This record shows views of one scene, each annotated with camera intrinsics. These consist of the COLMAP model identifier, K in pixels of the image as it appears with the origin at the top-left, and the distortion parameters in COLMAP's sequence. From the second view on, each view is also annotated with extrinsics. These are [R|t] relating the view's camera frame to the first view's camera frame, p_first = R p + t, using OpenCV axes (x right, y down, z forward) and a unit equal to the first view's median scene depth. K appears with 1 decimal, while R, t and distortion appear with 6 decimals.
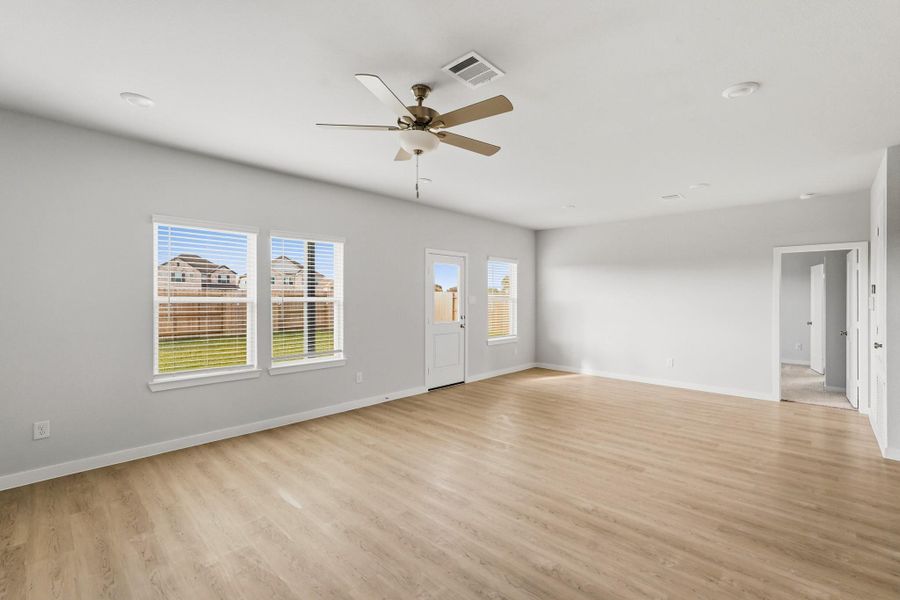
lens RADIAL K [[400.0, 0, 450.0], [0, 400.0, 300.0], [0, 0, 1]] dist [-0.026111, 0.014856]
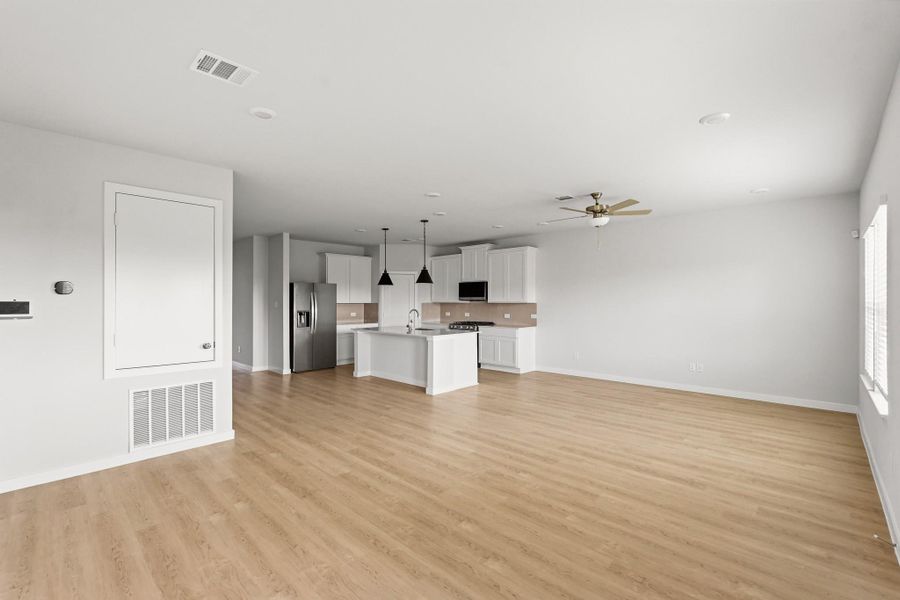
lens RADIAL K [[396.0, 0, 448.9], [0, 396.0, 303.2], [0, 0, 1]] dist [-0.008440, 0.001256]
pose [[-0.999977, -0.004247, 0.005354, 0.384757], [-0.004162, 0.999867, 0.015770, -0.014378], [-0.005420, 0.015747, -0.999861, 1.775372]]
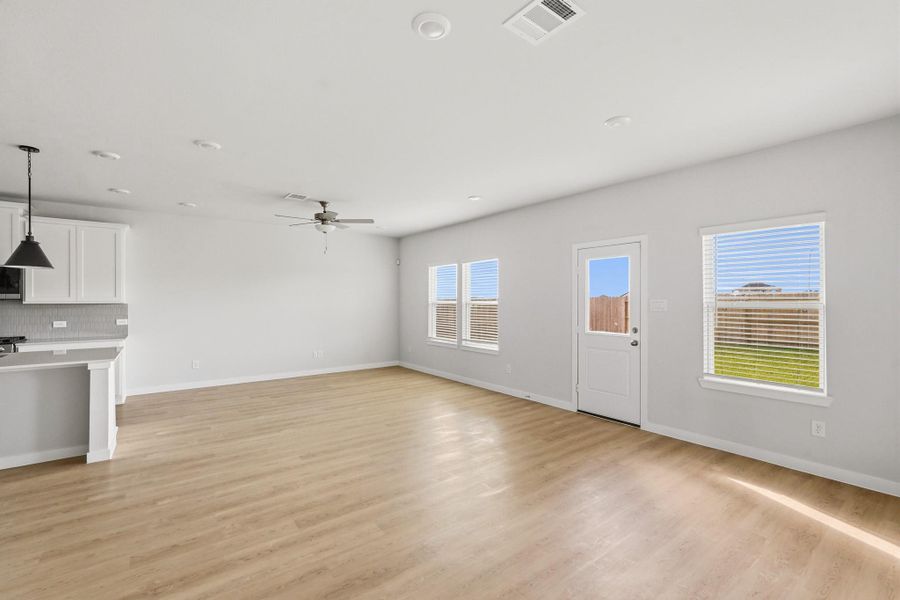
lens RADIAL K [[396.0, 0, 448.9], [0, 396.0, 303.2], [0, 0, 1]] dist [-0.008440, 0.001256]
pose [[-0.165185, 0.001194, -0.986262, 1.144529], [-0.010090, 0.999945, 0.002901, -0.003372], [0.986211, 0.010431, -0.165164, 1.210797]]
